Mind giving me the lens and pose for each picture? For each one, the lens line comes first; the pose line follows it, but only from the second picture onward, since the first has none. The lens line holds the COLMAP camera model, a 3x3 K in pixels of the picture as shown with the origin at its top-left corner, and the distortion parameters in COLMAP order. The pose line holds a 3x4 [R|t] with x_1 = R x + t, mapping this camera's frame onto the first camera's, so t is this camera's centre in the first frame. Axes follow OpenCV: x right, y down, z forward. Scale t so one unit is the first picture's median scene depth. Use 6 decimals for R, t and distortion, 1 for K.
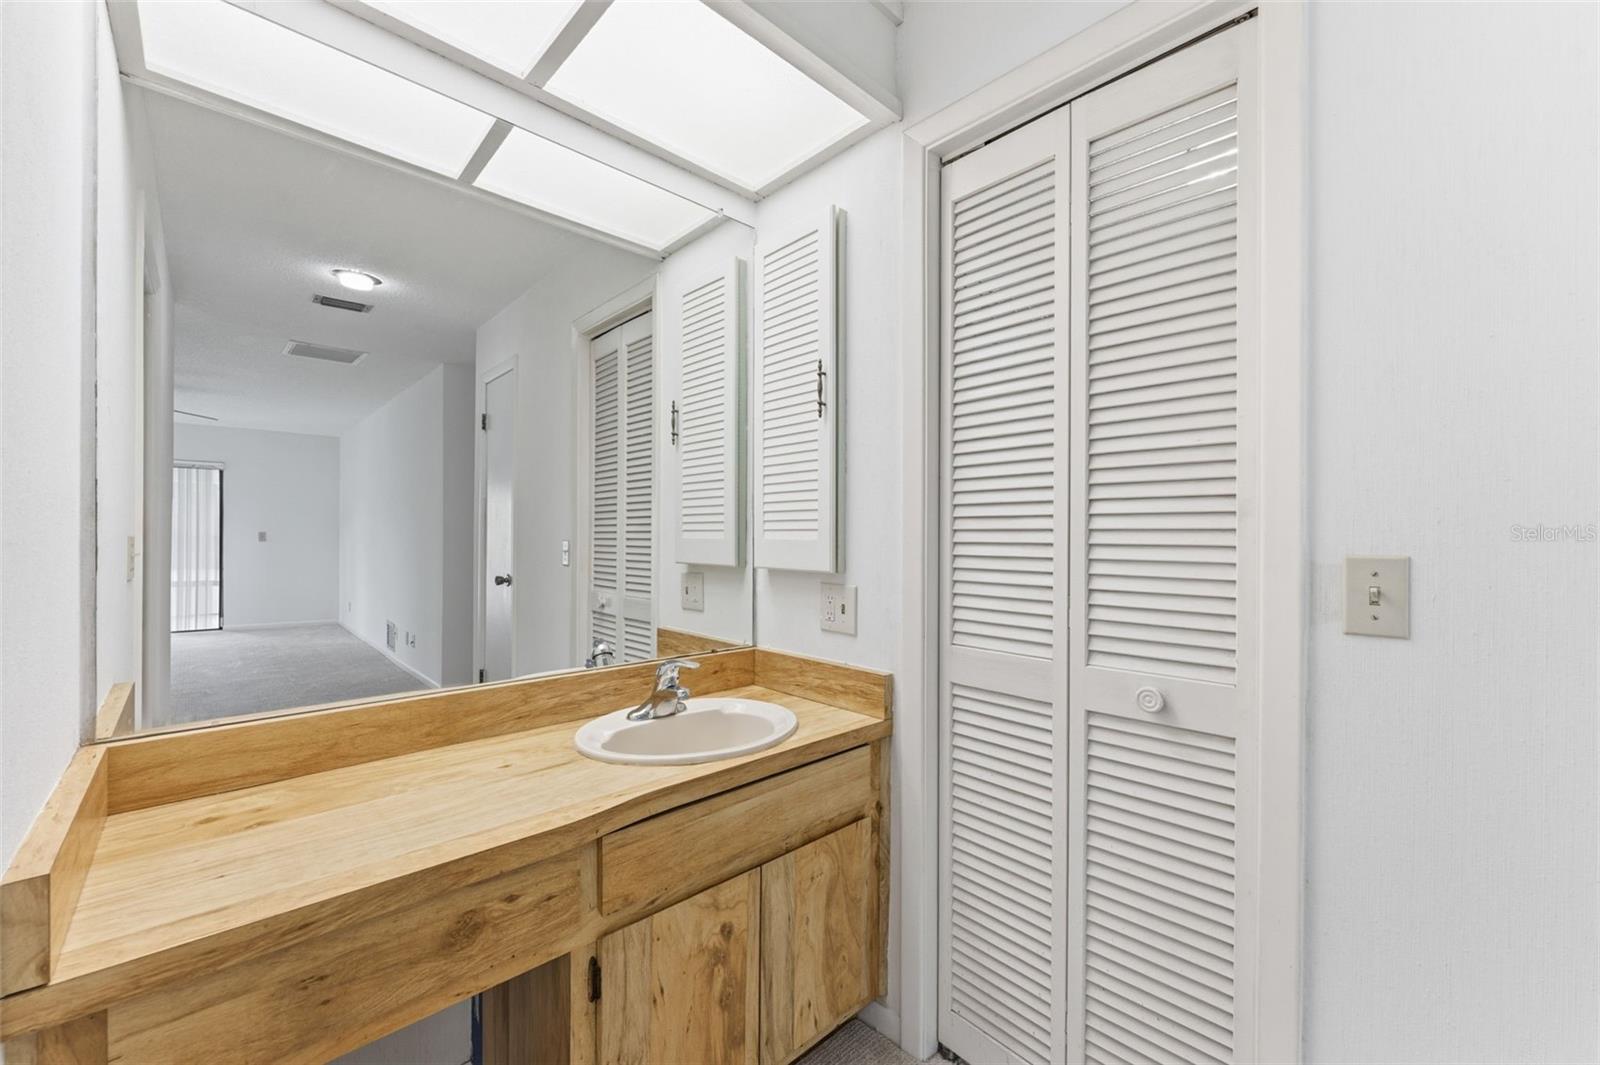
lens RADIAL K [[660.0, 0, 802.6], [0, 660.0, 529.5], [0, 0, 1]] dist [-0.001659, -0.000251]
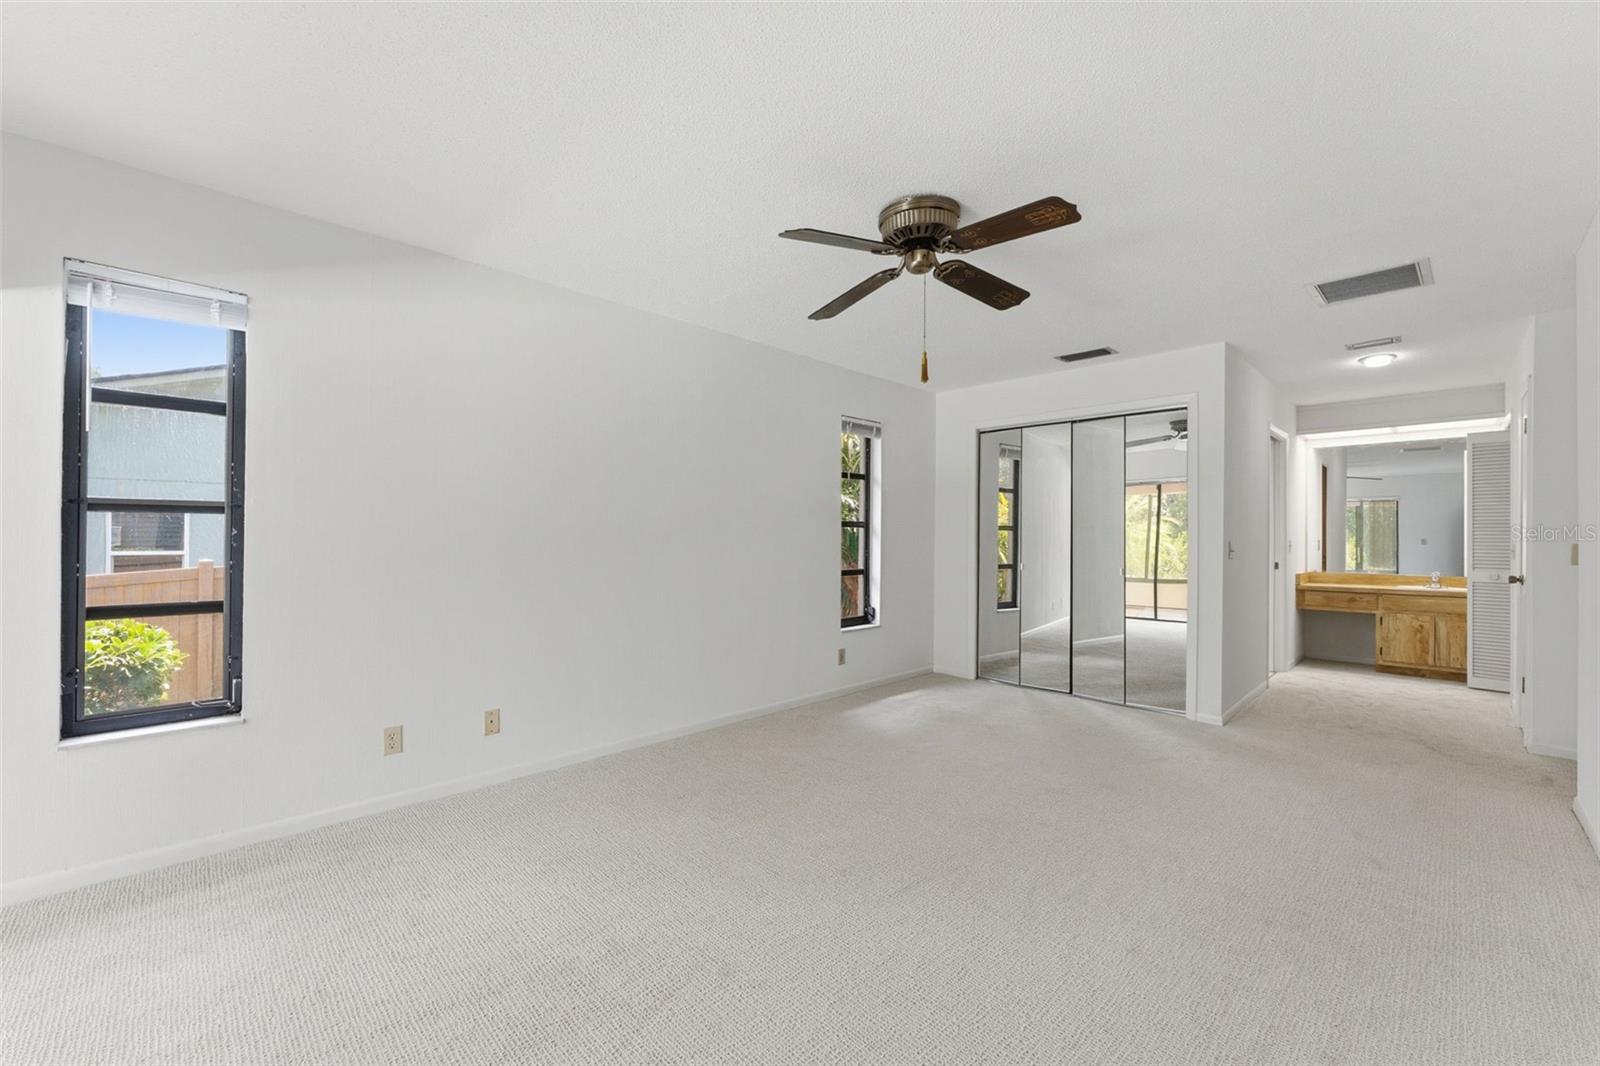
lens RADIAL K [[660.0, 0, 802.6], [0, 660.0, 530.0], [0, 0, 1]] dist [-0.001659, -0.000251]
pose [[0.228209, -0.005158, -0.973599, 3.341976], [-0.000811, 0.999985, -0.005488, -0.027508], [0.973612, 0.002042, 0.228201, -4.199542]]
